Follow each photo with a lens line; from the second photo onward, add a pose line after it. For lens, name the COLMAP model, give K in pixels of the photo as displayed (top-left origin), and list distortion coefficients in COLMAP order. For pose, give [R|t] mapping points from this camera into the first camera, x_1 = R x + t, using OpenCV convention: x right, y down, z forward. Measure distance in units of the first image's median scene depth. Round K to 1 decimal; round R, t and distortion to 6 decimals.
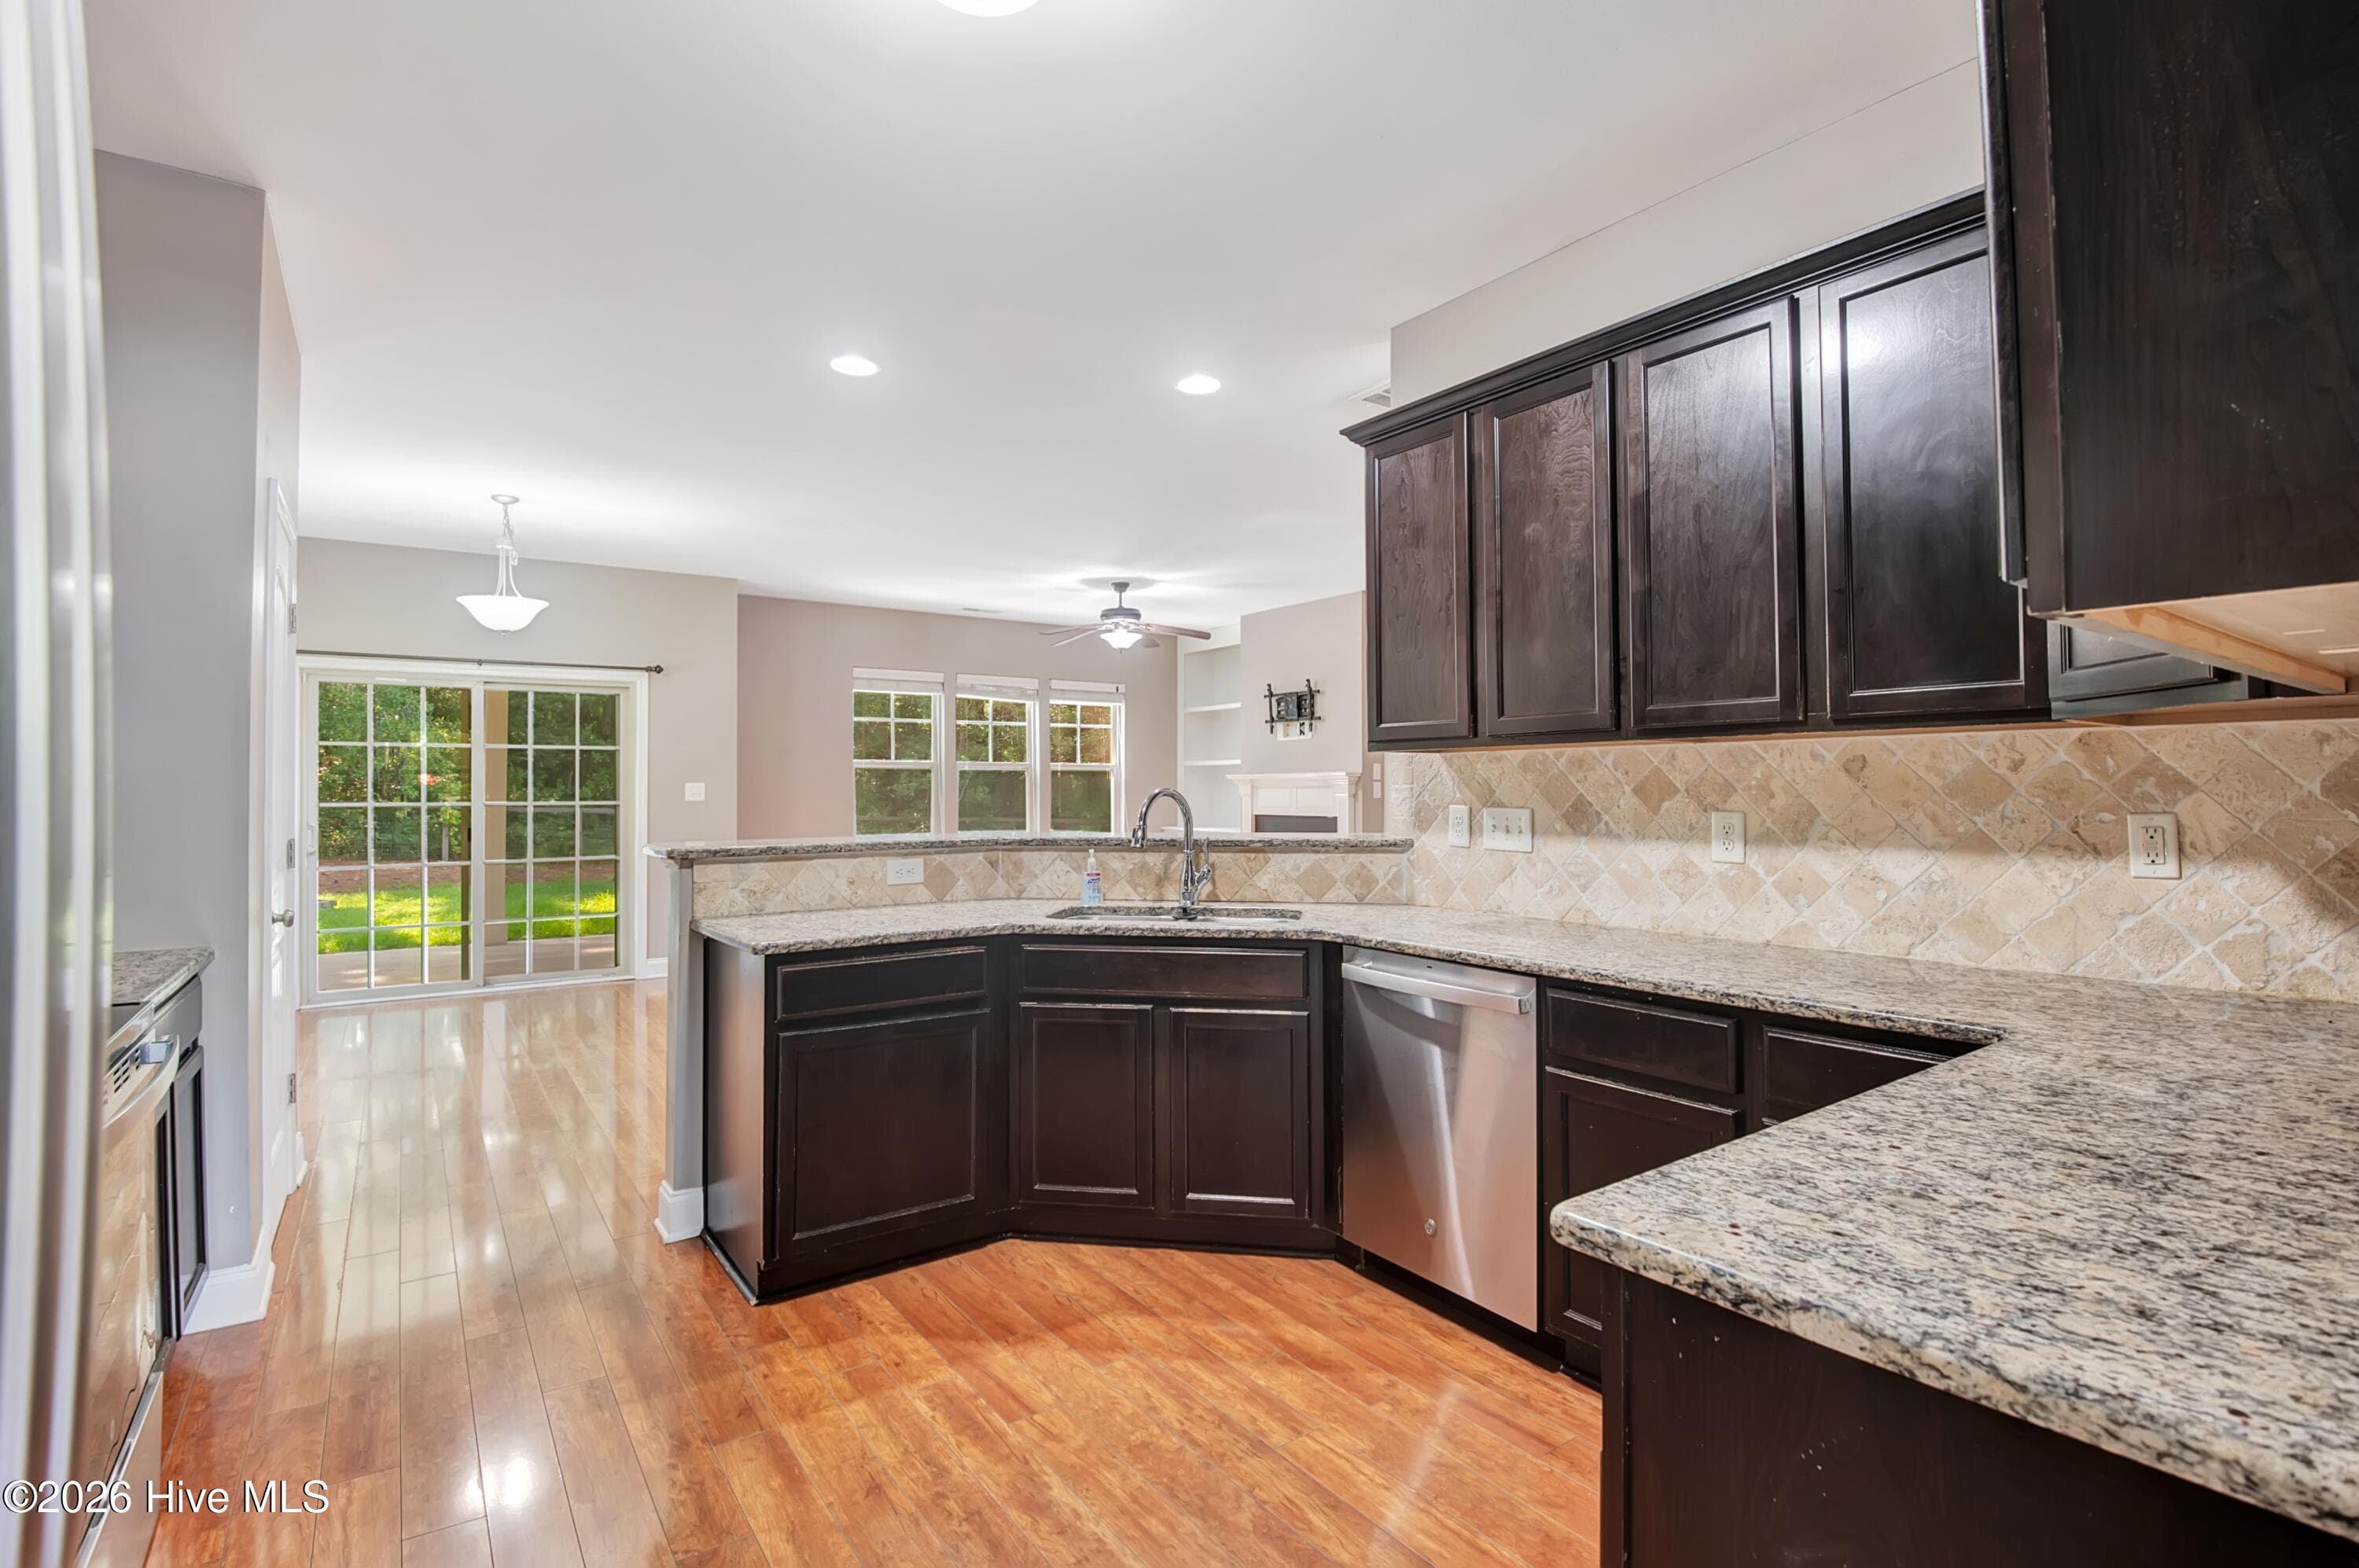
lens RADIAL K [[1163.0, 0, 1173.3], [0, 1163.0, 759.7], [0, 0, 1]] dist [0.001539, -0.000582]
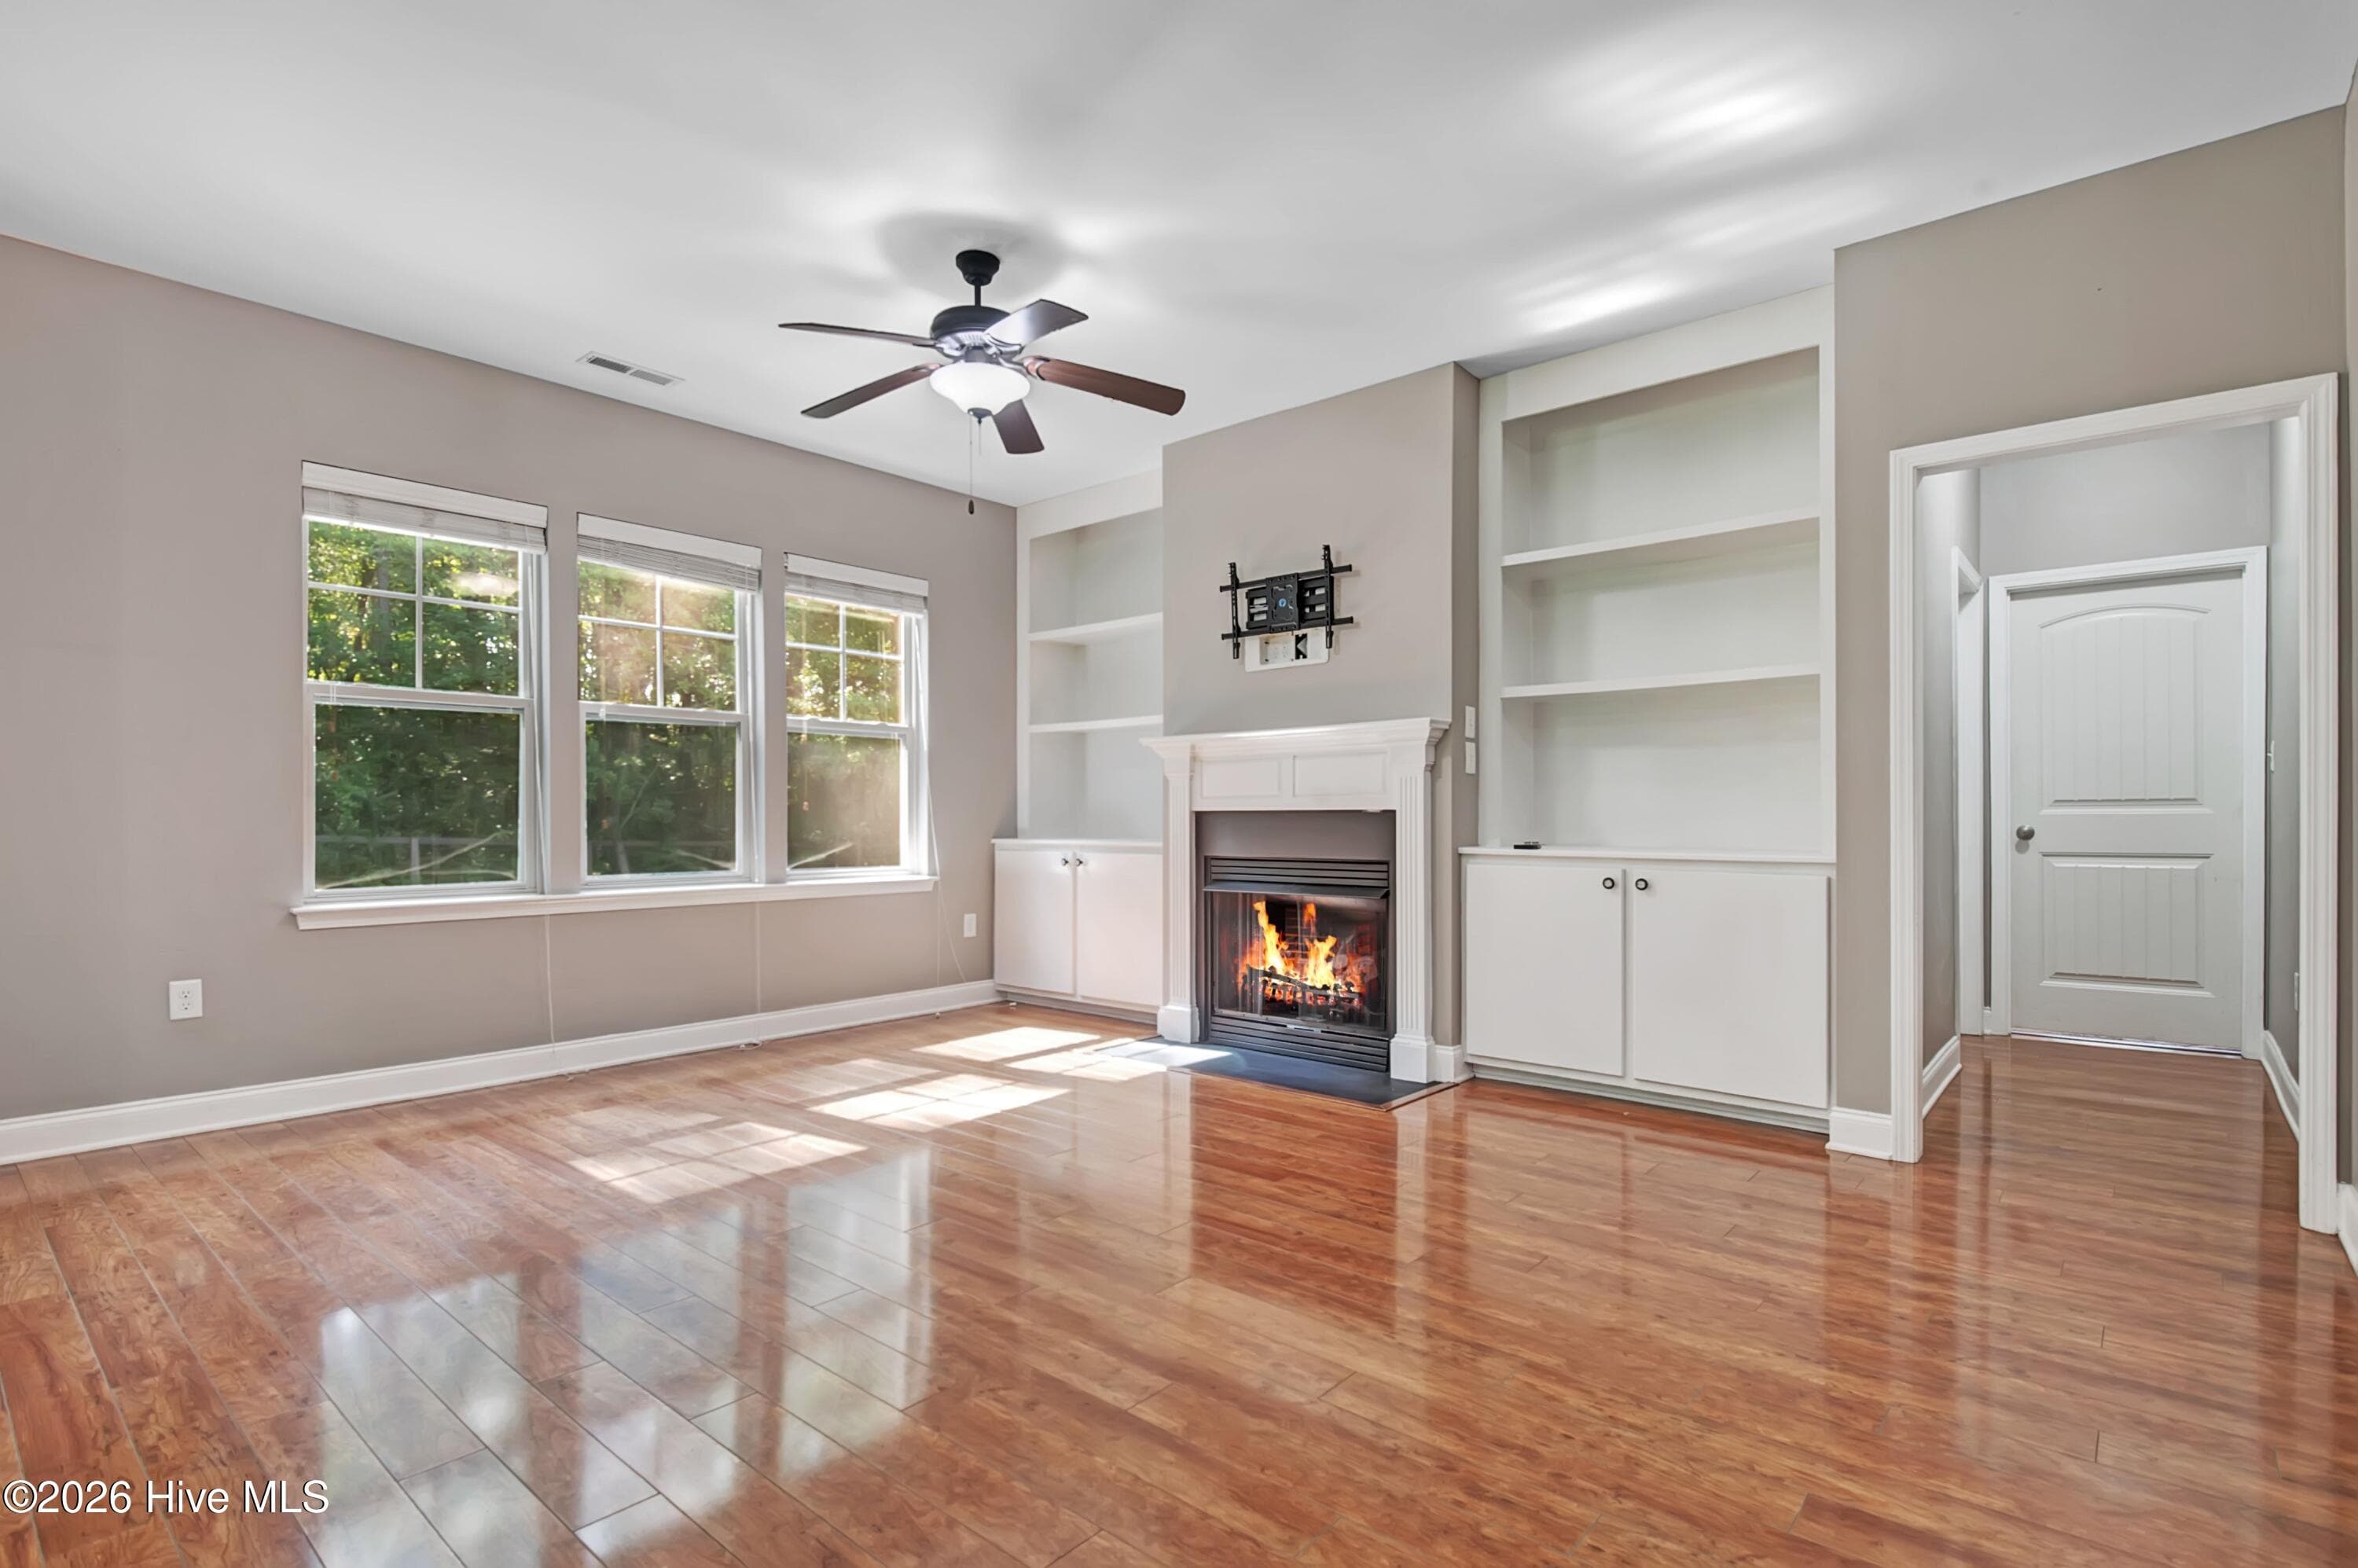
lens RADIAL K [[1137.3, 0, 1203.1], [0, 1137.3, 815.3], [0, 0, 1]] dist [0.003049, -0.000270]
pose [[0.963490, 0.002499, 0.267732, -0.169336], [-0.008056, 0.999774, 0.019661, 0.097480], [-0.267622, -0.021100, 0.963293, 1.252249]]
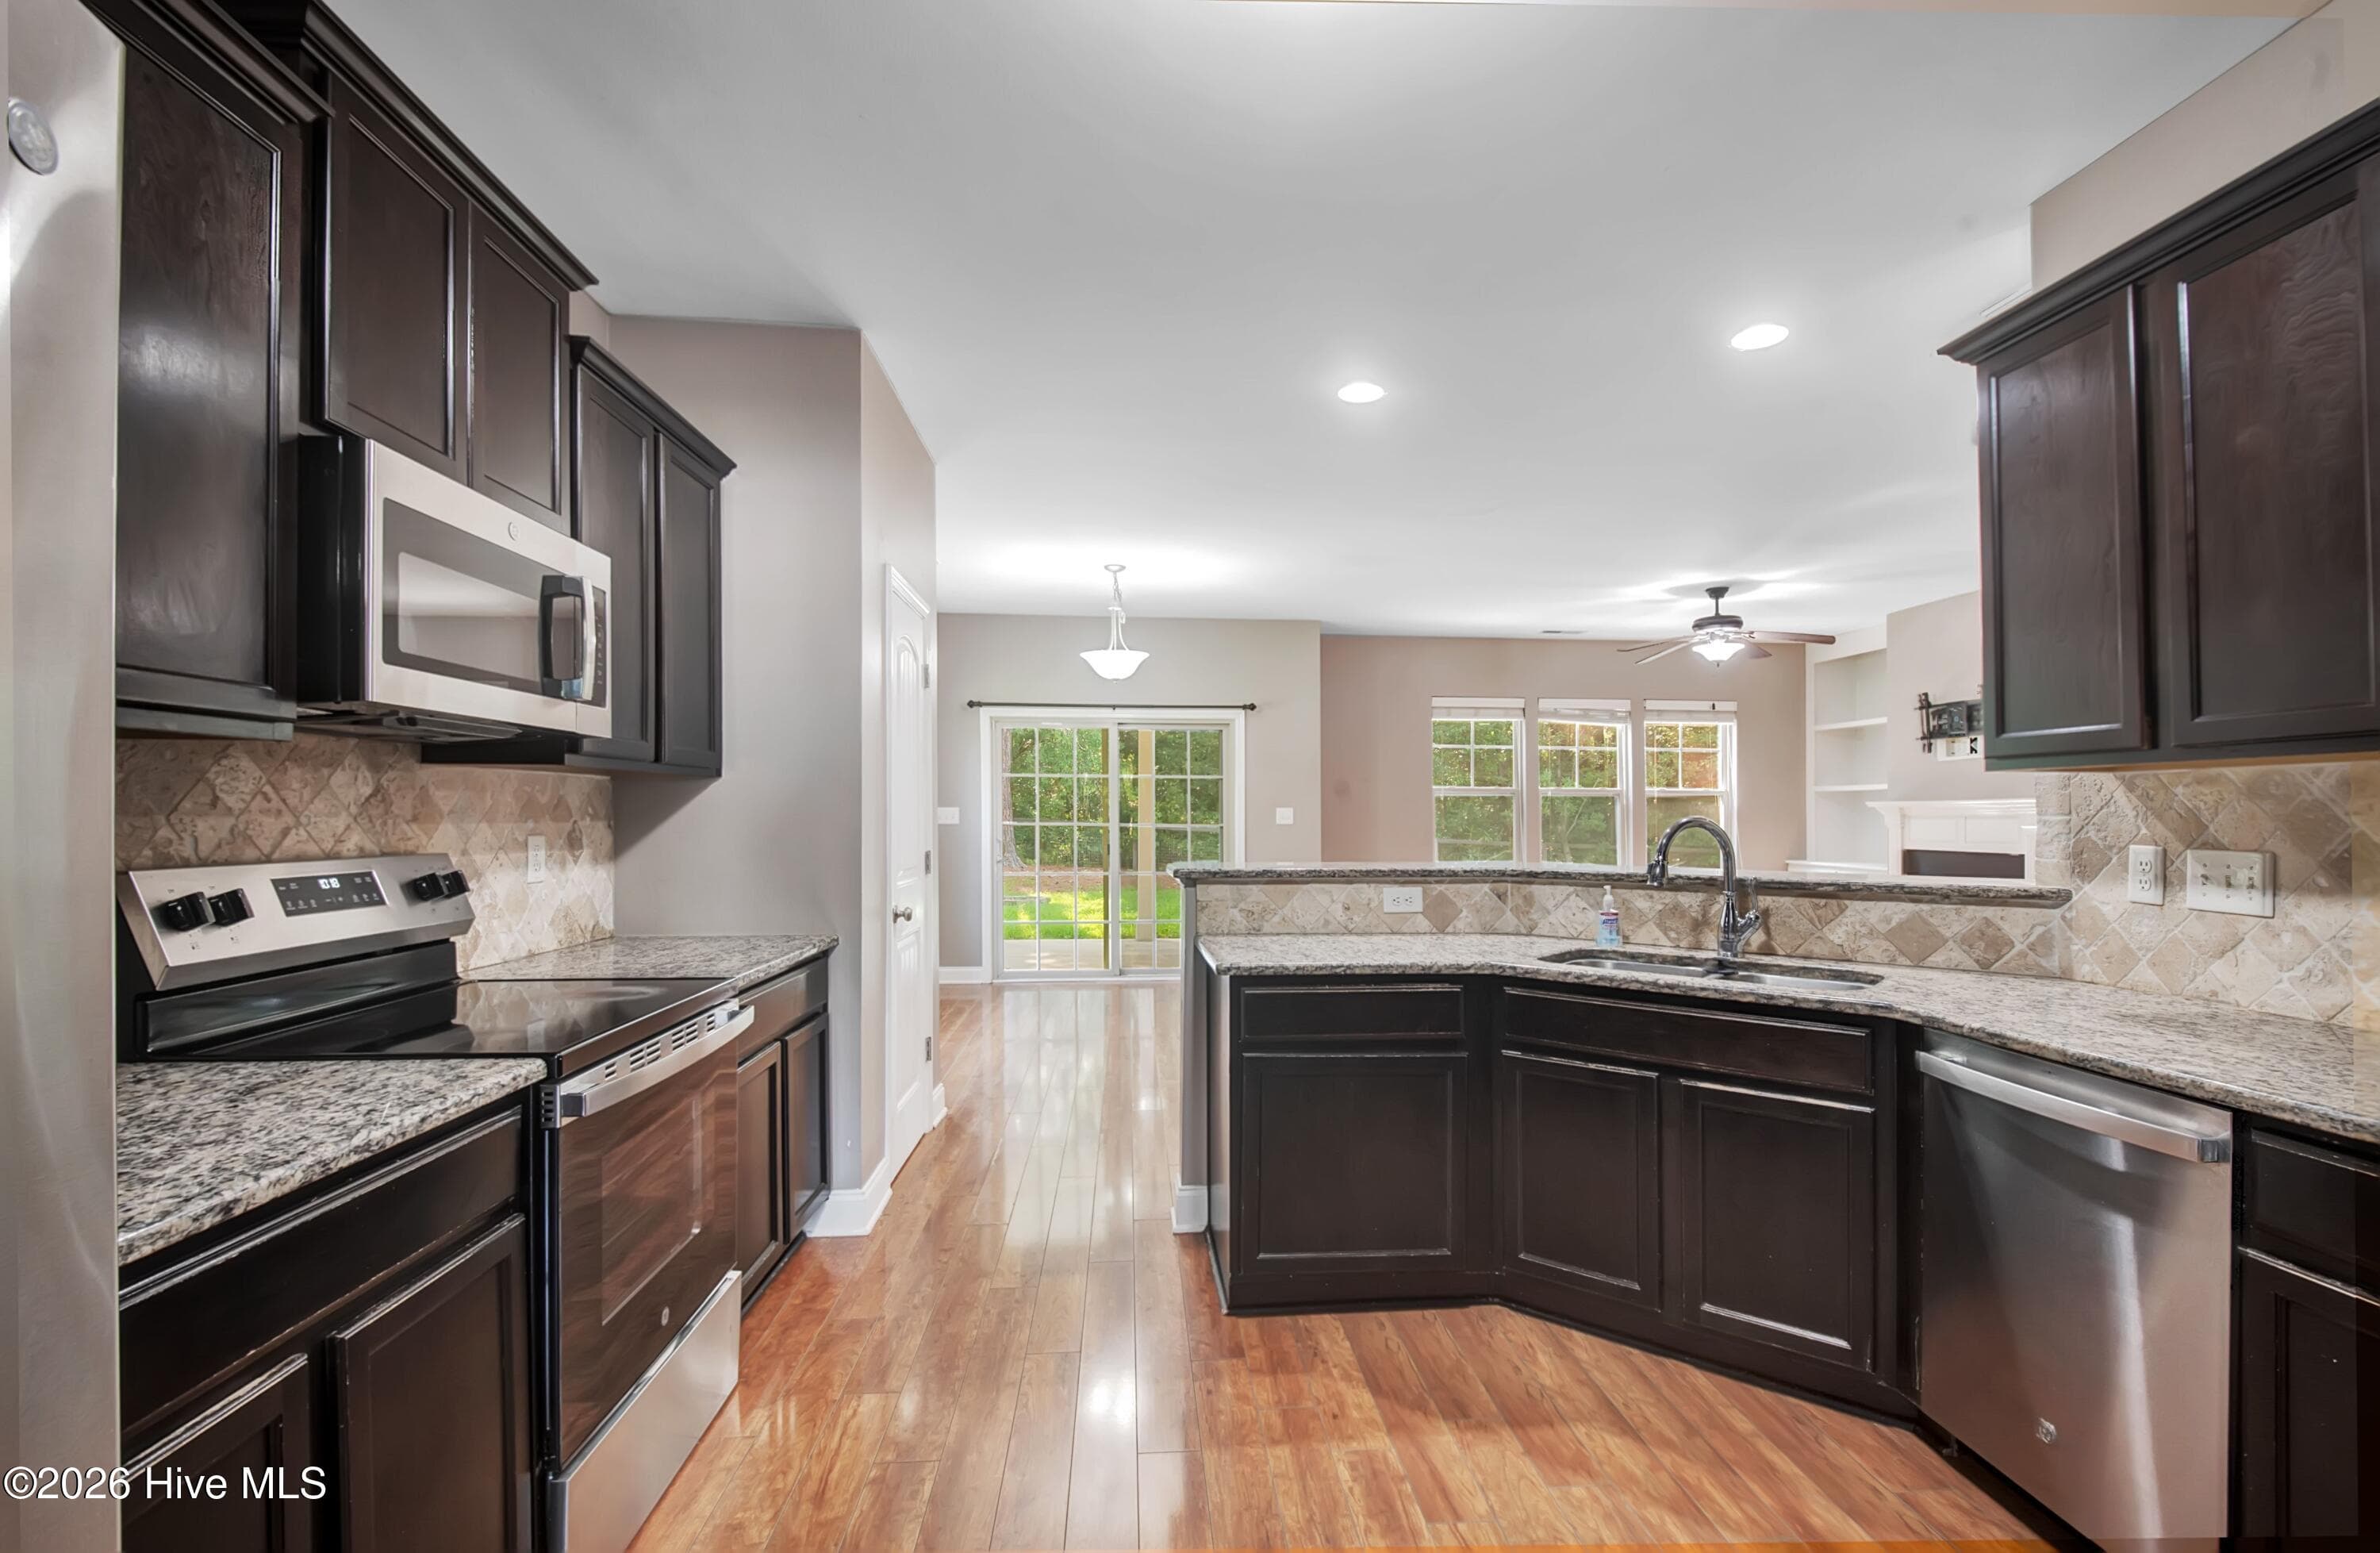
lens RADIAL K [[1099.6, 0, 1189.0], [0, 1099.6, 804.4], [0, 0, 1]] dist [0.045639, -0.040223]
pose [[0.860243, 0.003678, -0.509871, 0.090804], [0.004323, 0.999885, 0.014506, 0.001440], [0.509866, -0.014683, 0.860128, 0.116159]]
